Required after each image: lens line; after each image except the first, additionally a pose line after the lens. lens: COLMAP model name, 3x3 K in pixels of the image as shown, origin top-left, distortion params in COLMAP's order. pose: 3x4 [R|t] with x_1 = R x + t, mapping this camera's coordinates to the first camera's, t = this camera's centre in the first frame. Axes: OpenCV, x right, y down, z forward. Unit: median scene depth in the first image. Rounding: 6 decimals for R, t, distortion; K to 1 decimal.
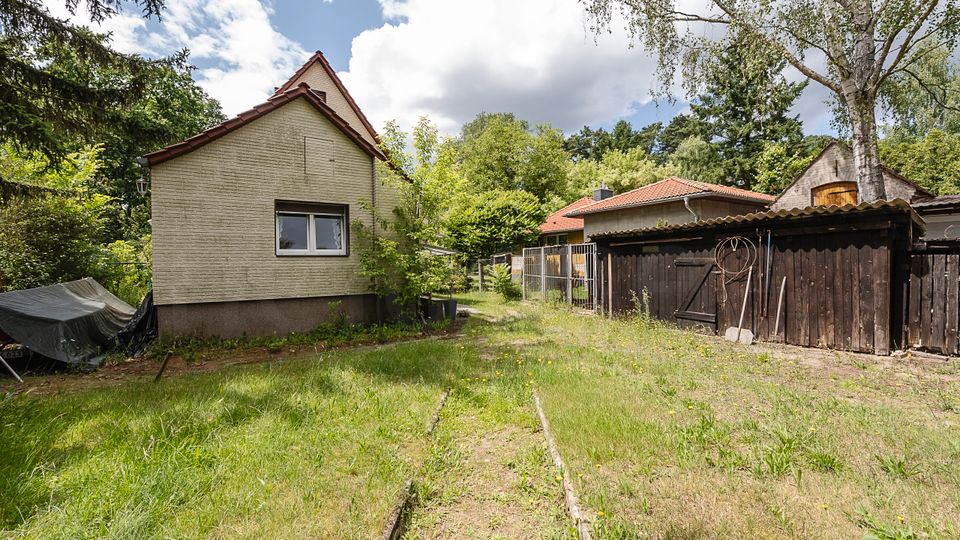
lens RADIAL K [[387.5, 0, 482.2], [0, 387.5, 263.2], [0, 0, 1]] dist [0.001087, -0.000165]
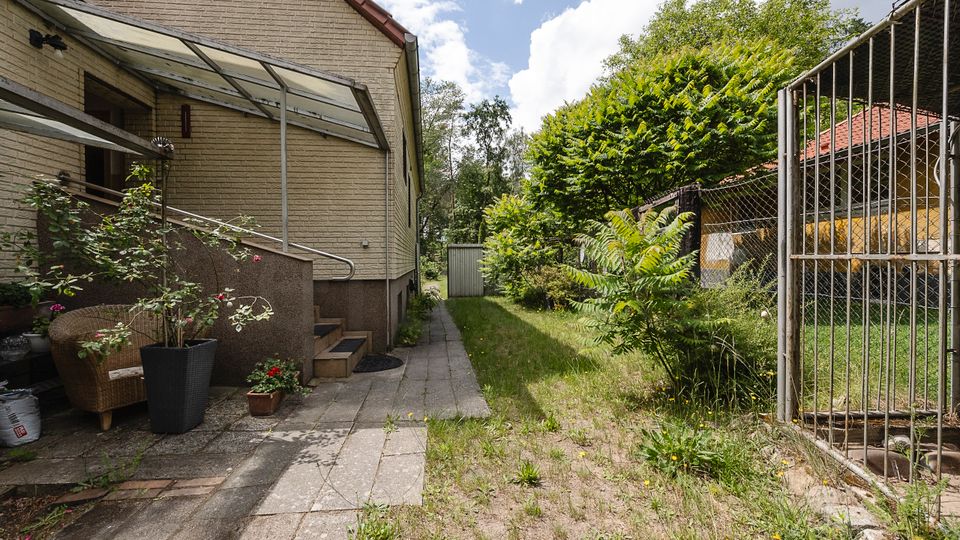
lens RADIAL K [[387.5, 0, 482.2], [0, 387.5, 263.2], [0, 0, 1]] dist [0.001087, -0.000165]
pose [[0.889630, 0.004720, -0.456658, 0.059671], [-0.001713, 0.999974, 0.006998, 0.024429], [0.456679, -0.005443, 0.889615, 0.628844]]
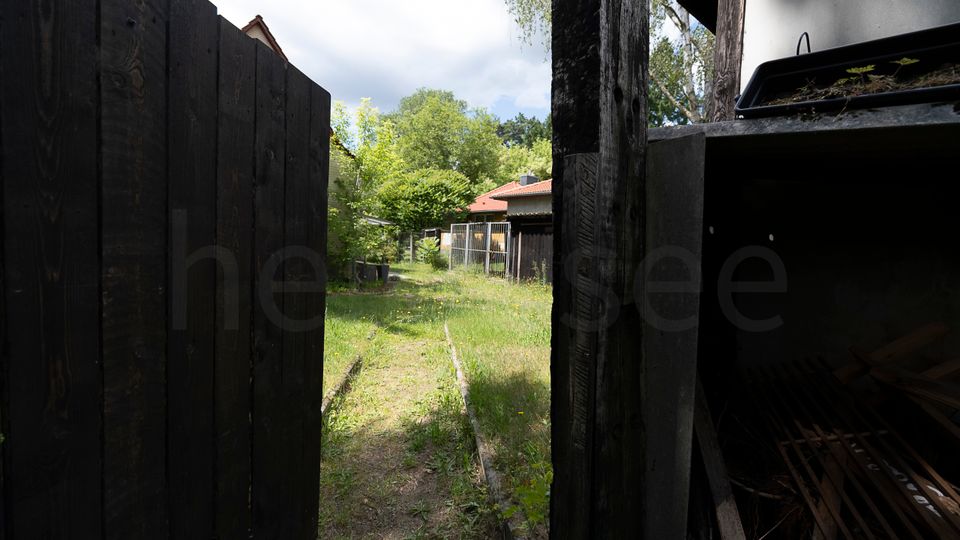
lens RADIAL K [[401.1, 0, 480.3], [0, 401.1, 264.1], [0, 0, 1]] dist [-0.010112, -0.000063]
pose [[0.985750, 0.045510, 0.161944, 0.004760], [-0.053883, 0.997408, 0.047688, 0.013578], [-0.159354, -0.055735, 0.985647, -0.124949]]
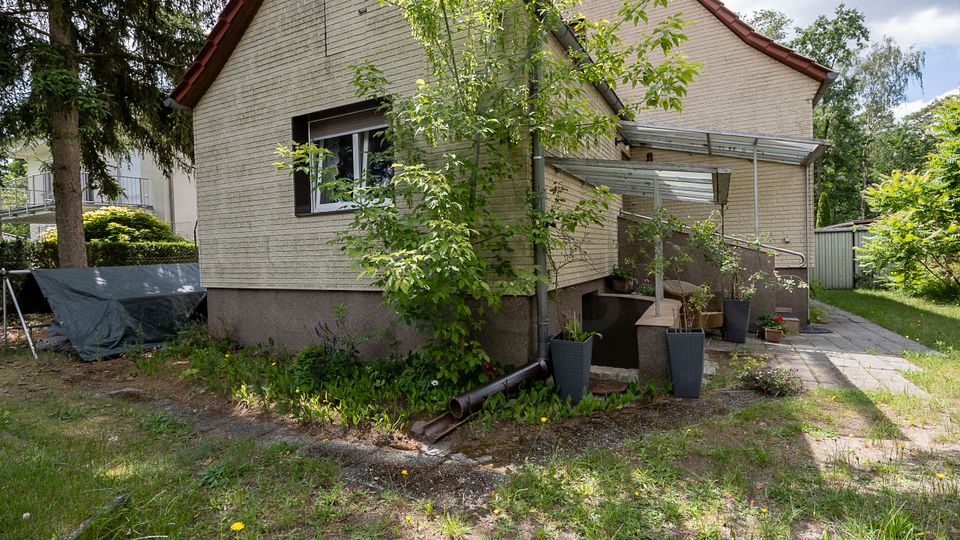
lens RADIAL K [[468.8, 0, 477.2], [0, 468.8, 260.9], [0, 0, 1]] dist [-0.001541, 0.000419]
pose [[0.470581, 0.013345, -0.882256, 0.099645], [0.019648, 0.999479, 0.025599, 0.016709], [0.882138, -0.029381, 0.470073, 0.419515]]
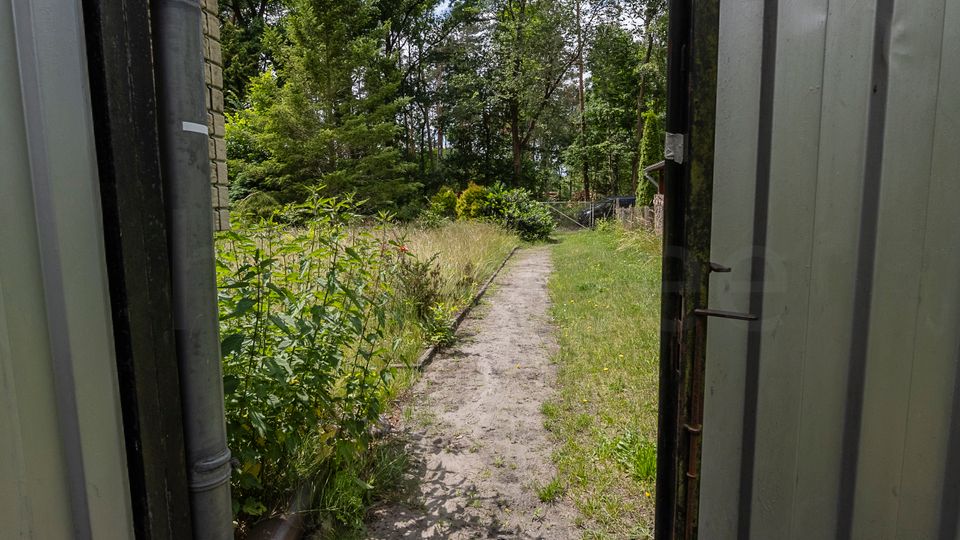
lens RADIAL K [[468.8, 0, 477.2], [0, 468.8, 260.9], [0, 0, 1]] dist [-0.001541, 0.000419]
pose [[0.729834, 0.080231, -0.678900, -0.380203], [0.003379, 0.992654, 0.120942, 0.037353], [0.683616, -0.090561, 0.724201, 1.305057]]
